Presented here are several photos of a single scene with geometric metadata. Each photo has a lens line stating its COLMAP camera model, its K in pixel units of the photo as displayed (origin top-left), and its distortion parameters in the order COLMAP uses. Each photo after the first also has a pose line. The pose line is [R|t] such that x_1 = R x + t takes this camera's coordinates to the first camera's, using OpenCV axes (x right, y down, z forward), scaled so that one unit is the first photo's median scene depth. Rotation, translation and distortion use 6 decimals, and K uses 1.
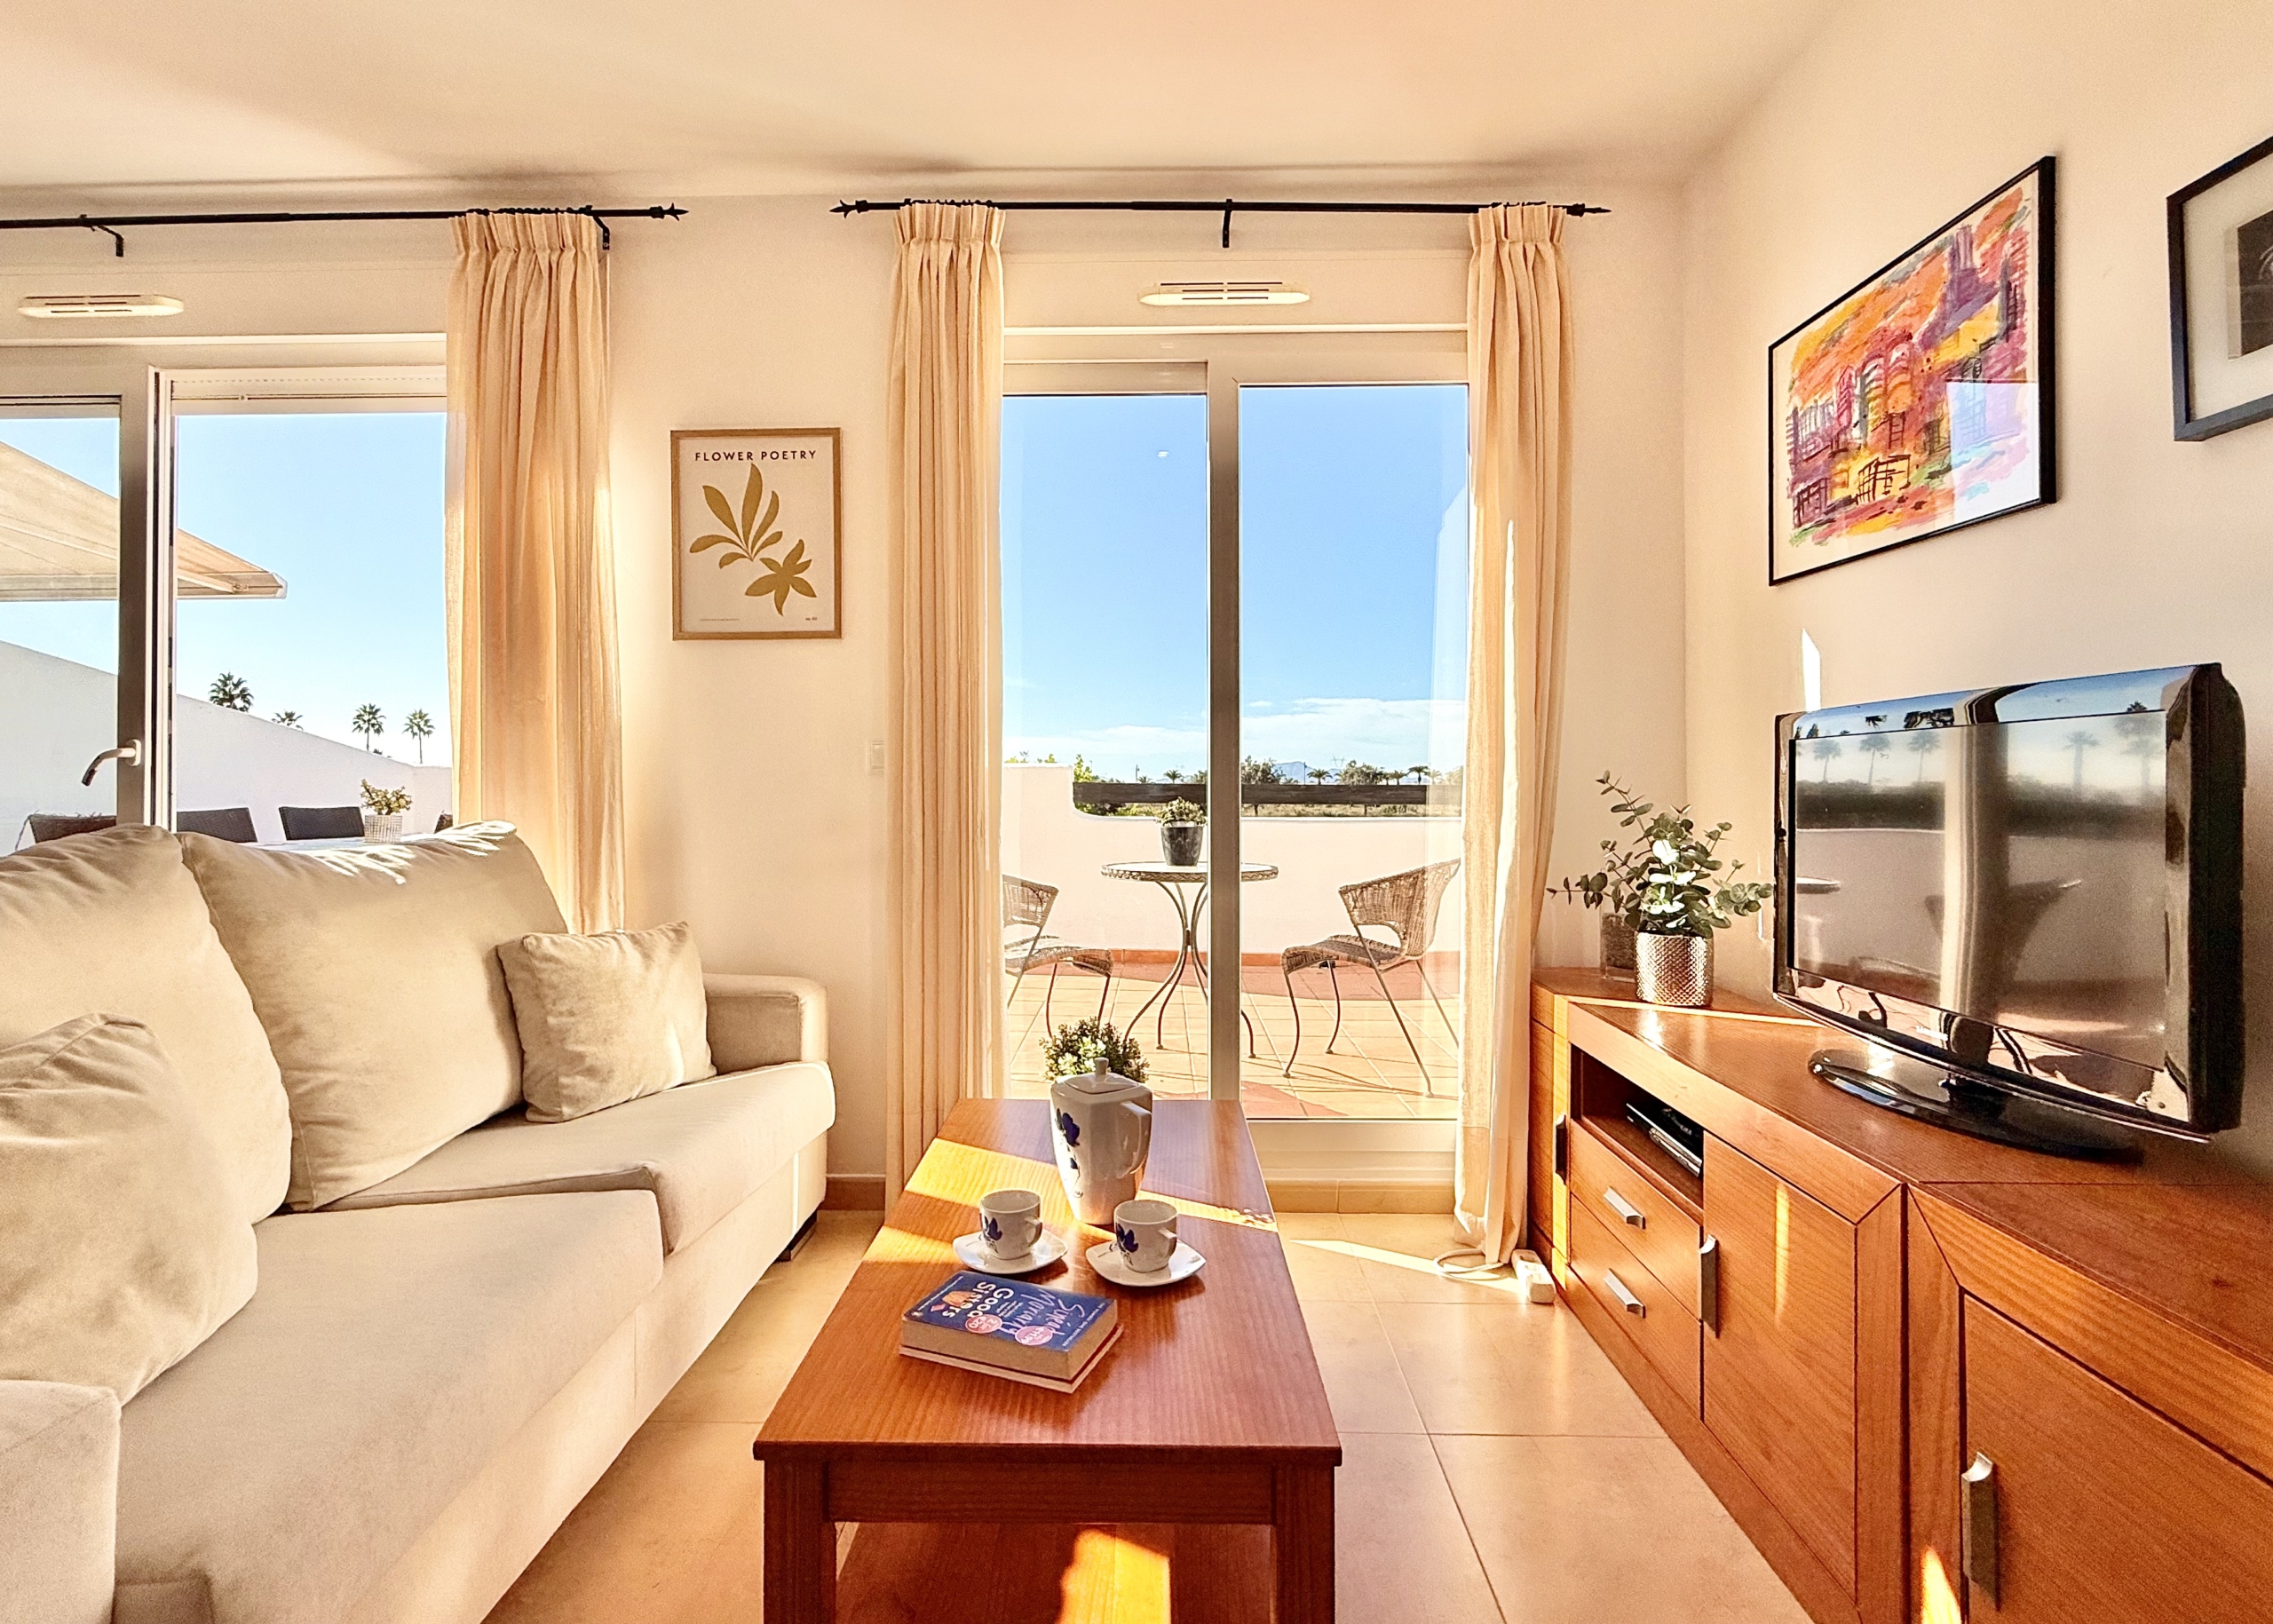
lens RADIAL K [[1084.9, 0, 1138.5], [0, 1084.9, 771.5], [0, 0, 1]] dist [-0.003426, 0.002699]
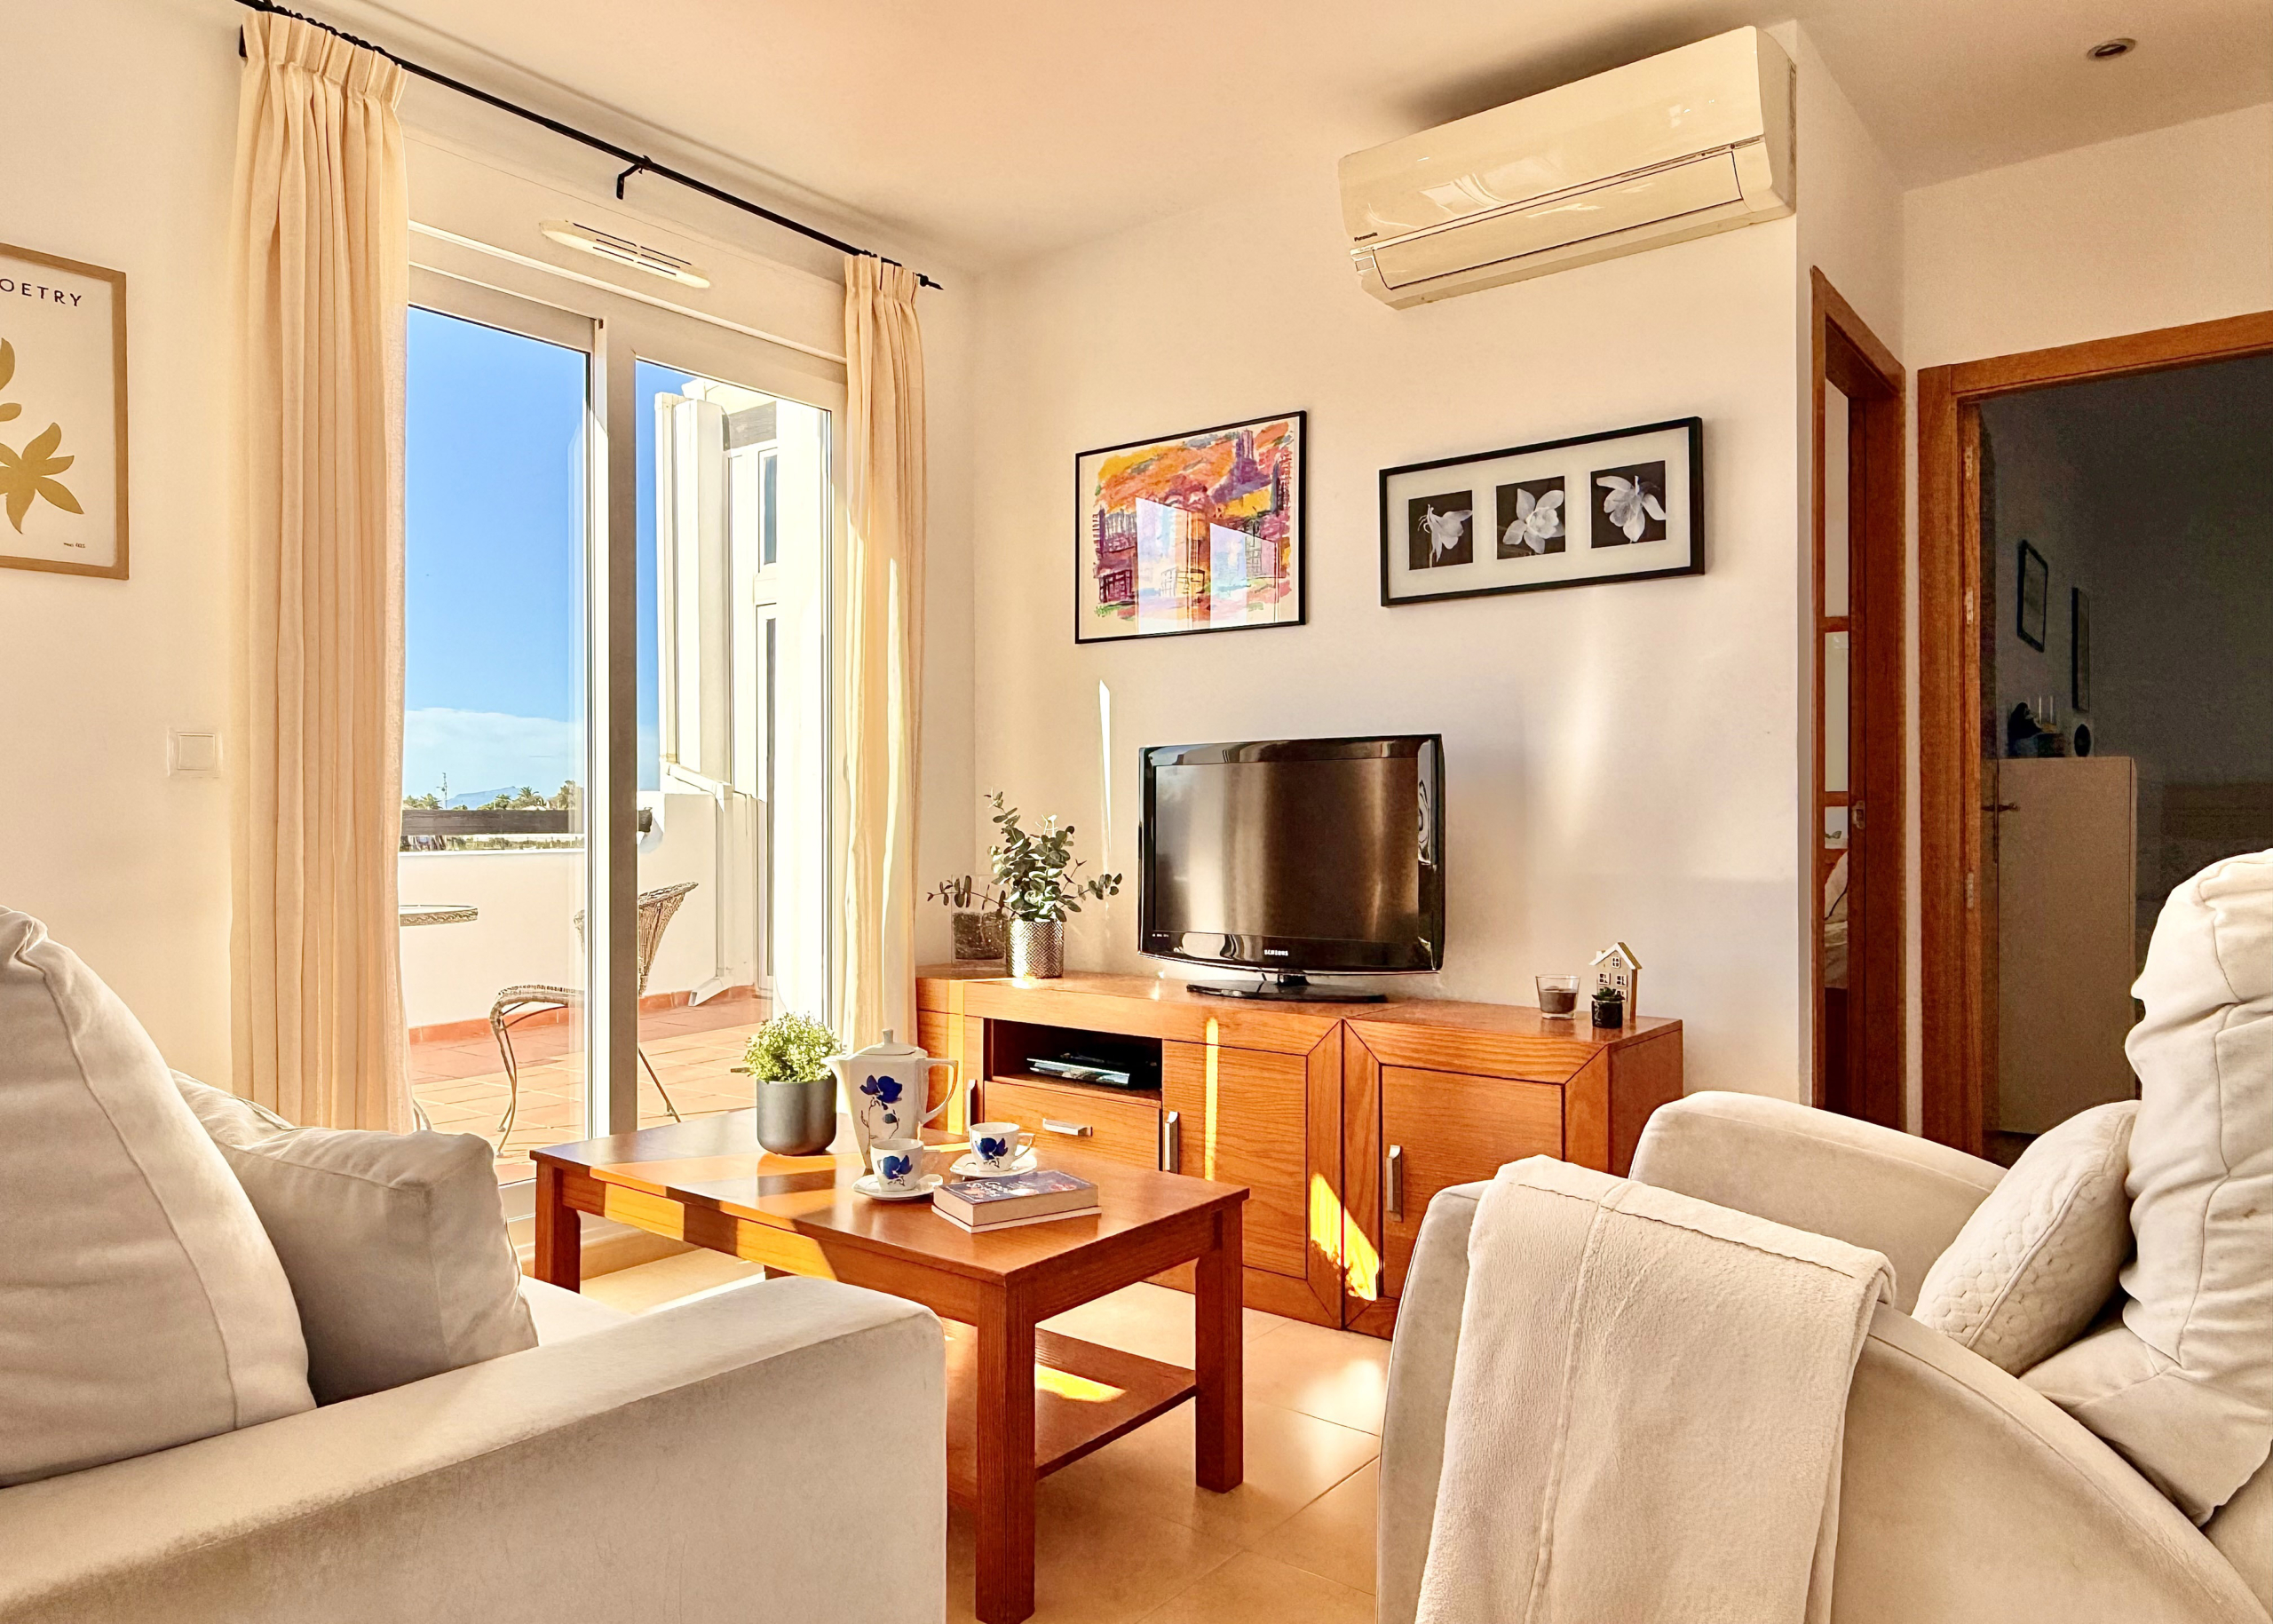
lens RADIAL K [[1470.3, 0, 1115.3], [0, 1470.3, 817.0], [0, 0, 1]] dist [0.005658, -0.003340]
pose [[0.612117, 0.000623, 0.790767, -0.654435], [-0.009854, 0.999928, 0.006841, 0.016658], [-0.790706, -0.011979, 0.612079, -0.078544]]
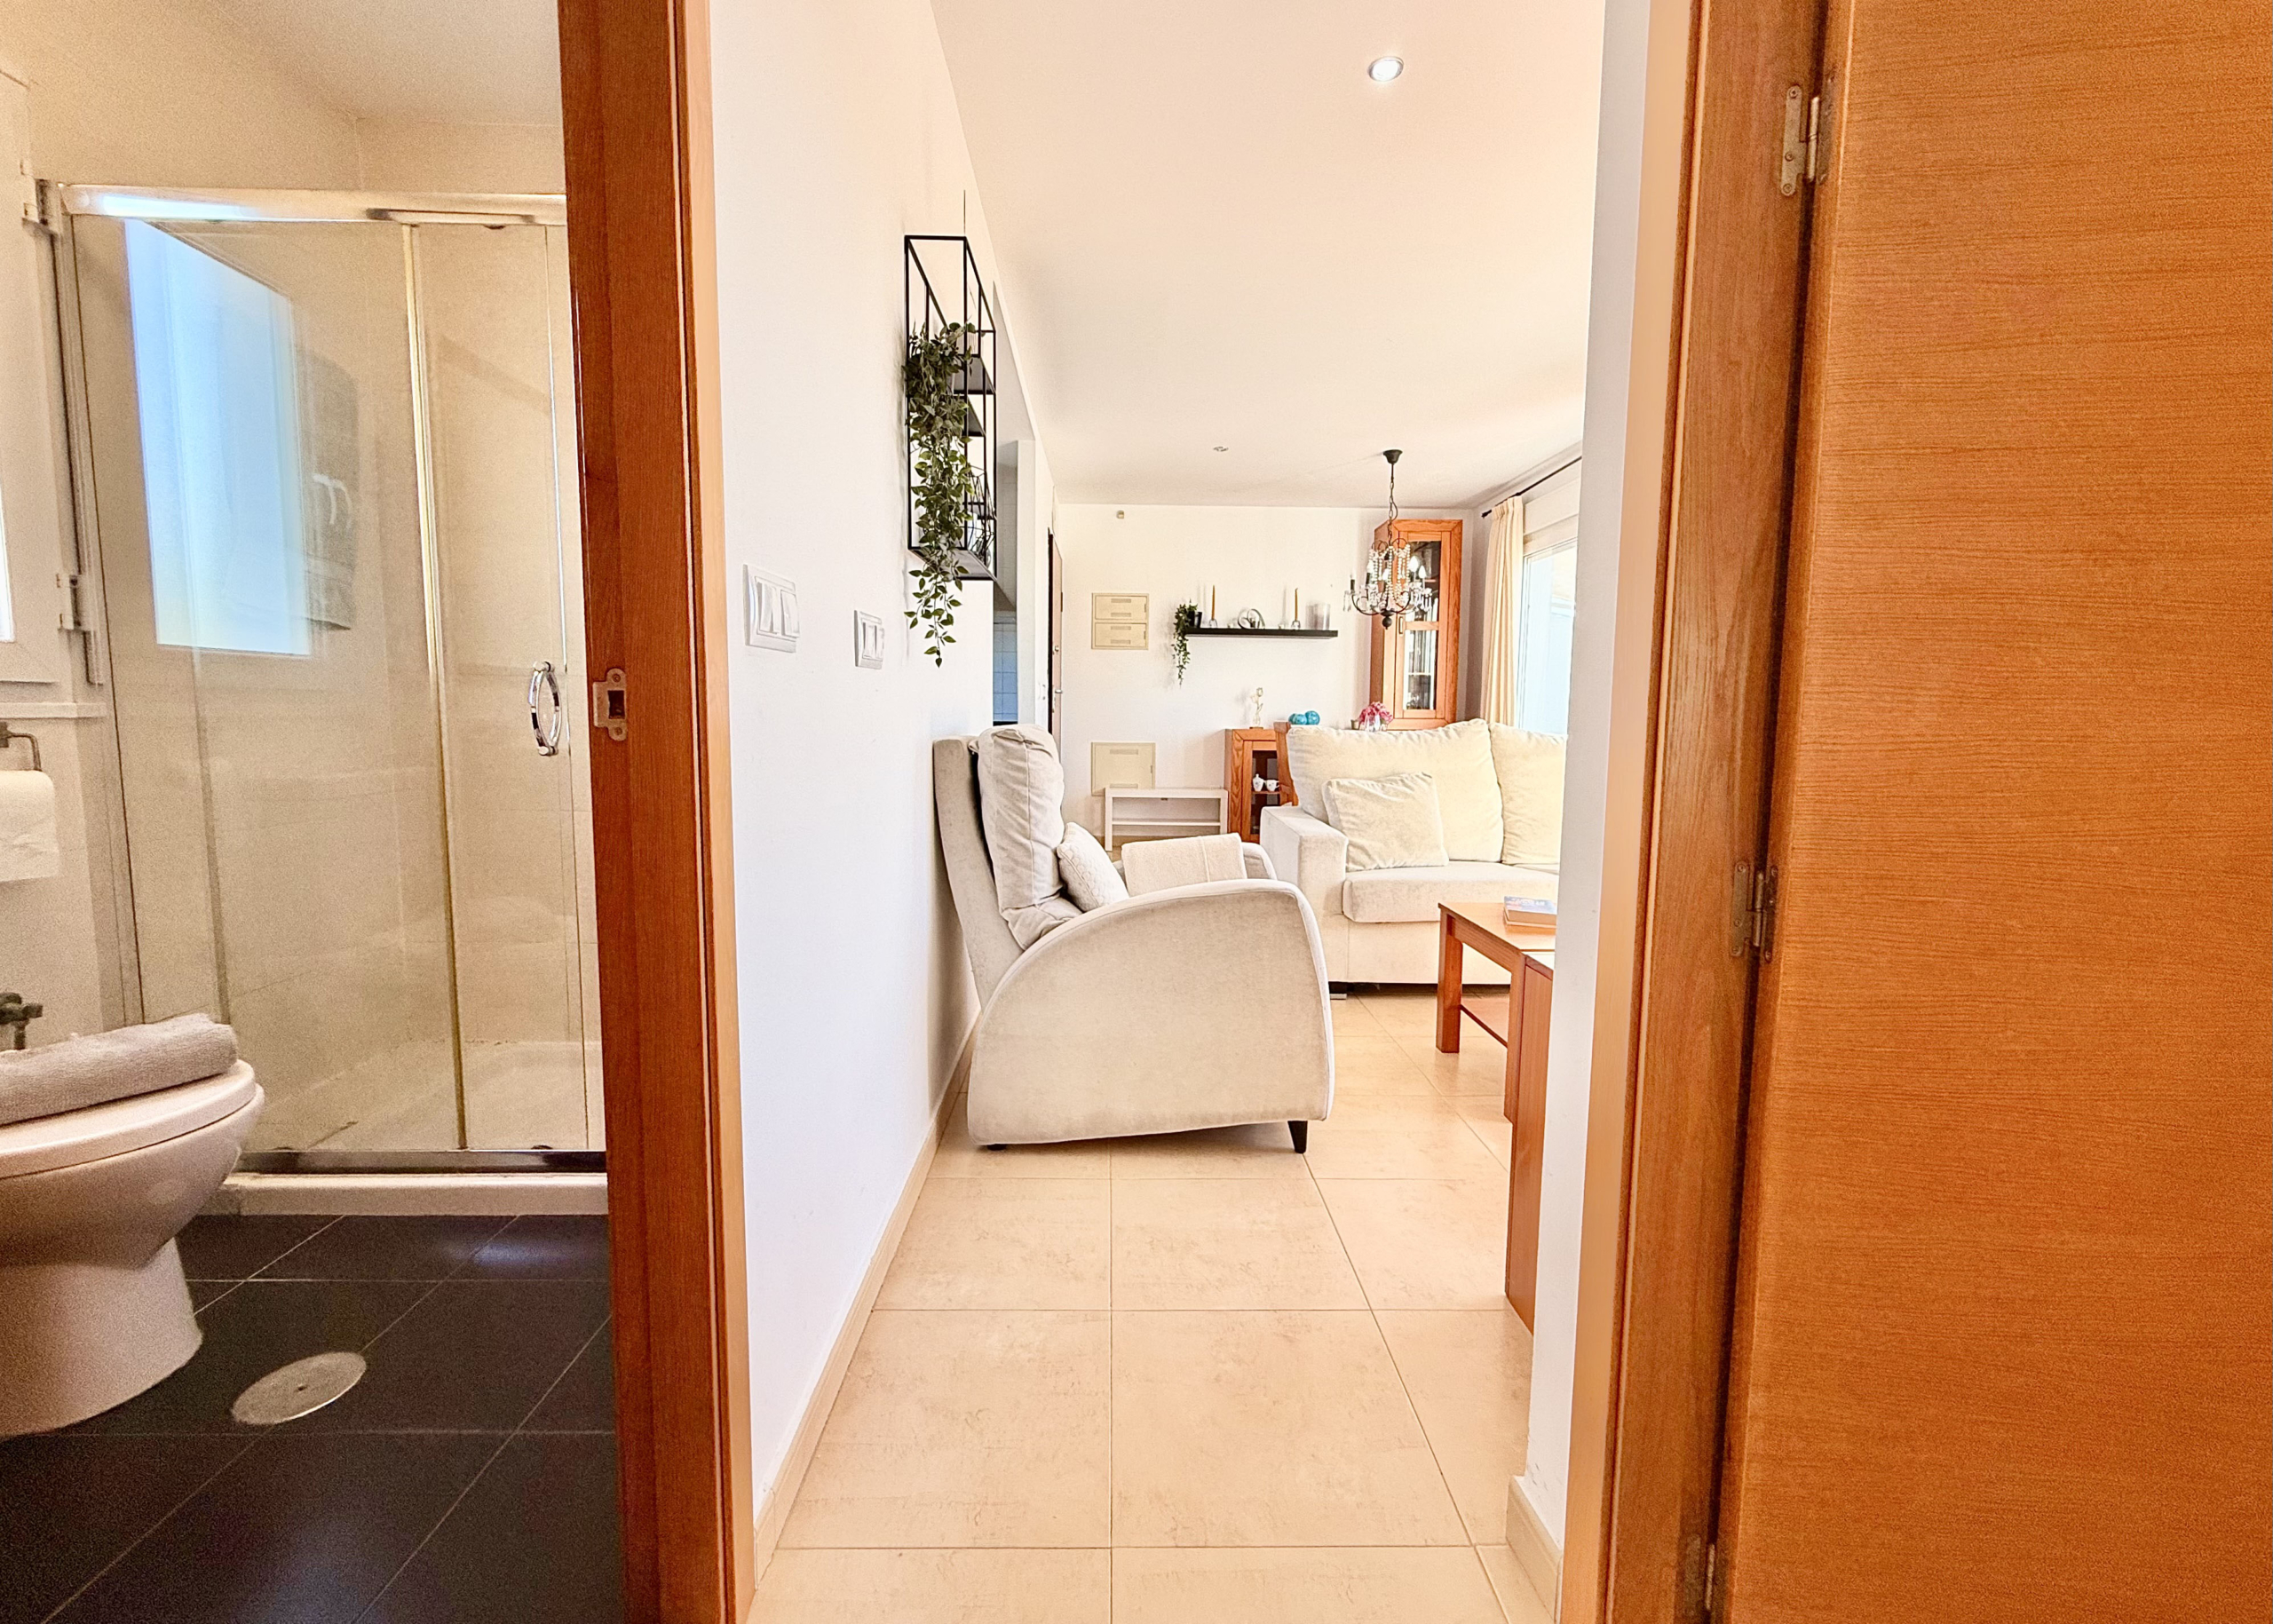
lens RADIAL K [[921.0, 0, 1136.1], [0, 921.0, 791.6], [0, 0, 1]] dist [0.000534, 0.000234]
pose [[0.046647, 0.086673, -0.995144, 0.892385], [0.000058, 0.996228, 0.086770, 0.017376], [0.998911, -0.004105, 0.046466, -0.010617]]
